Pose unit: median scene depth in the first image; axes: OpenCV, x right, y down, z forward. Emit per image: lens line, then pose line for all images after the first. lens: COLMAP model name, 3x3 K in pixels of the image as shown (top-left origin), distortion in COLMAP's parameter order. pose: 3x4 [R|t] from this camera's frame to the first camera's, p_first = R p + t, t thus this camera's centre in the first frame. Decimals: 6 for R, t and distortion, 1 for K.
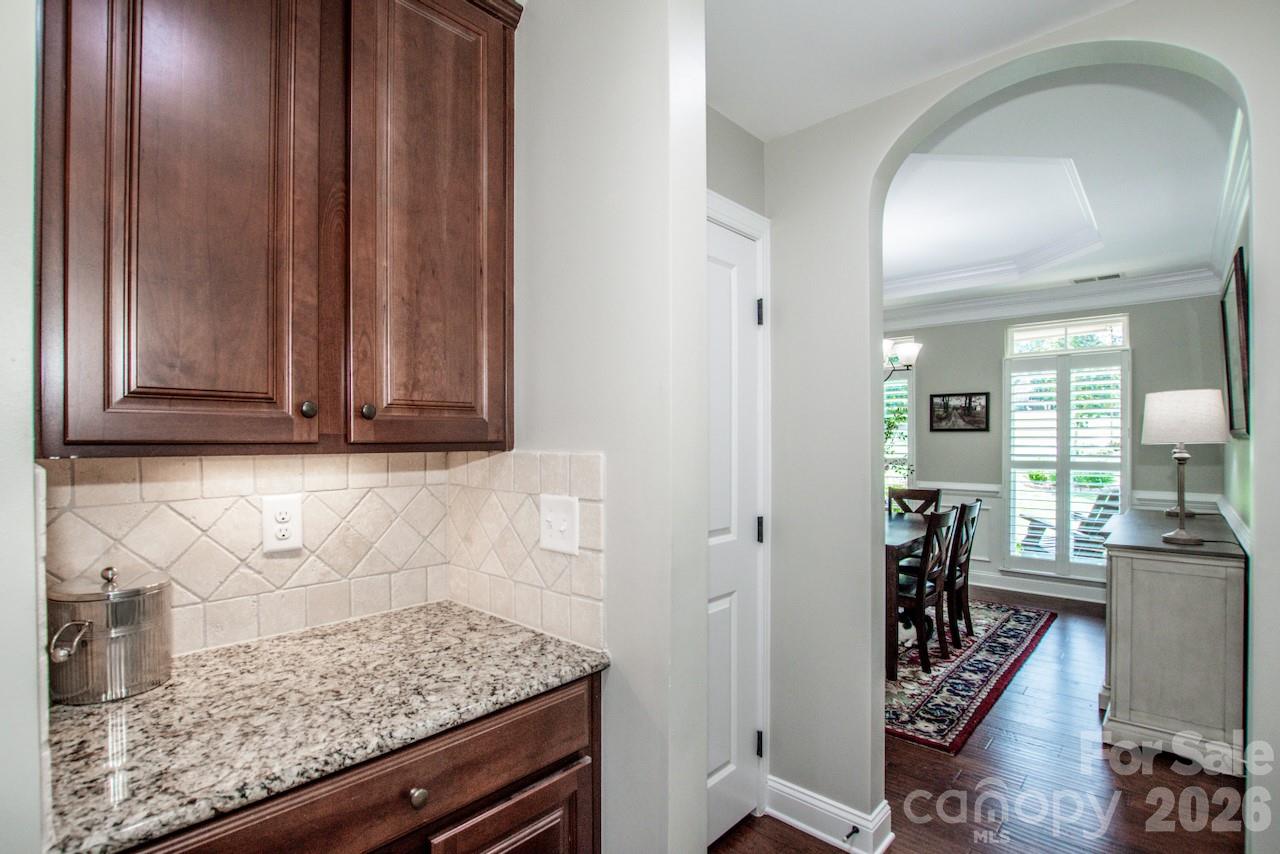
lens RADIAL K [[623.5, 0, 638.0], [0, 623.5, 439.1], [0, 0, 1]] dist [-0.033194, 0.002910]
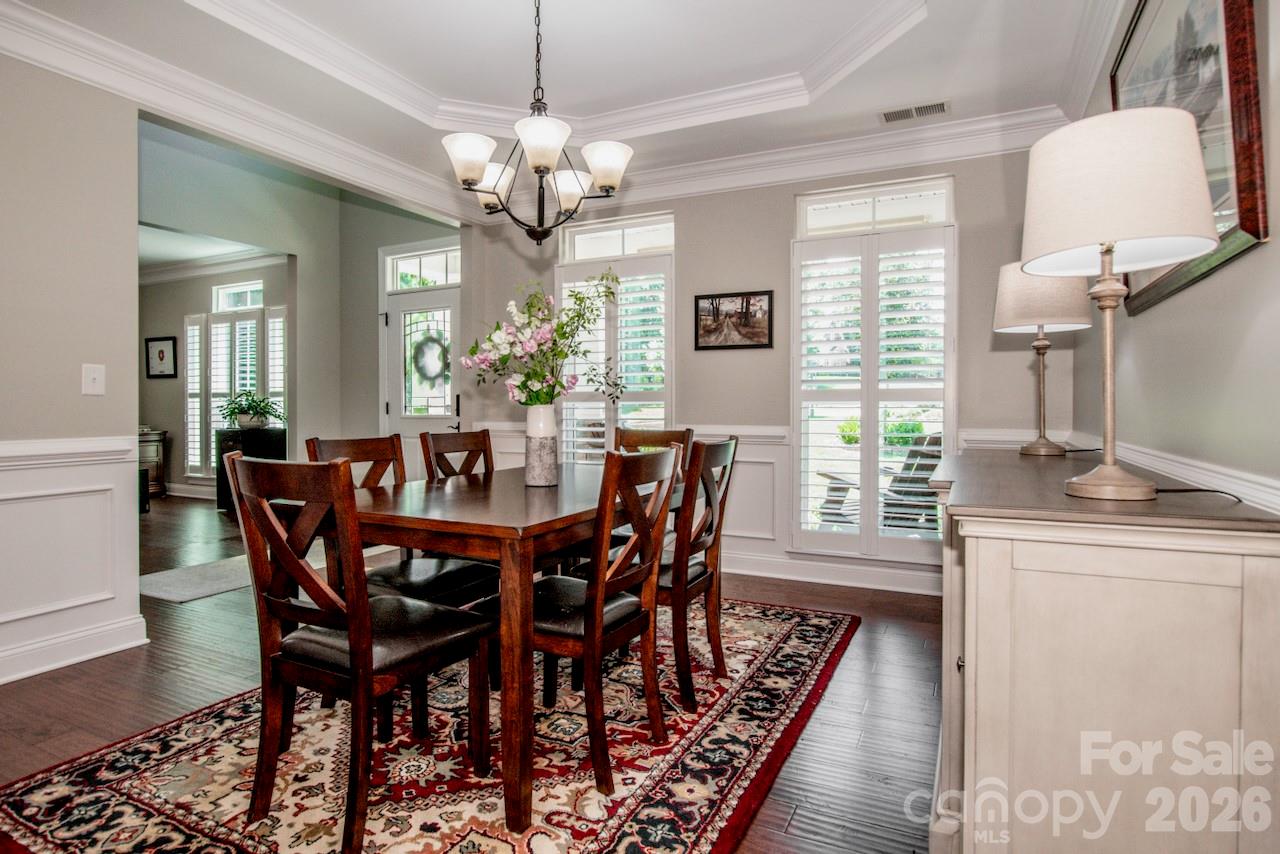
lens RADIAL K [[660.3, 0, 639.2], [0, 660.3, 416.3], [0, 0, 1]] dist [-0.027663, 0.003852]
pose [[0.966388, -0.001930, 0.257081, 0.283756], [0.000466, 0.999983, 0.005755, 0.069285], [-0.257088, -0.005441, 0.966373, 0.396426]]
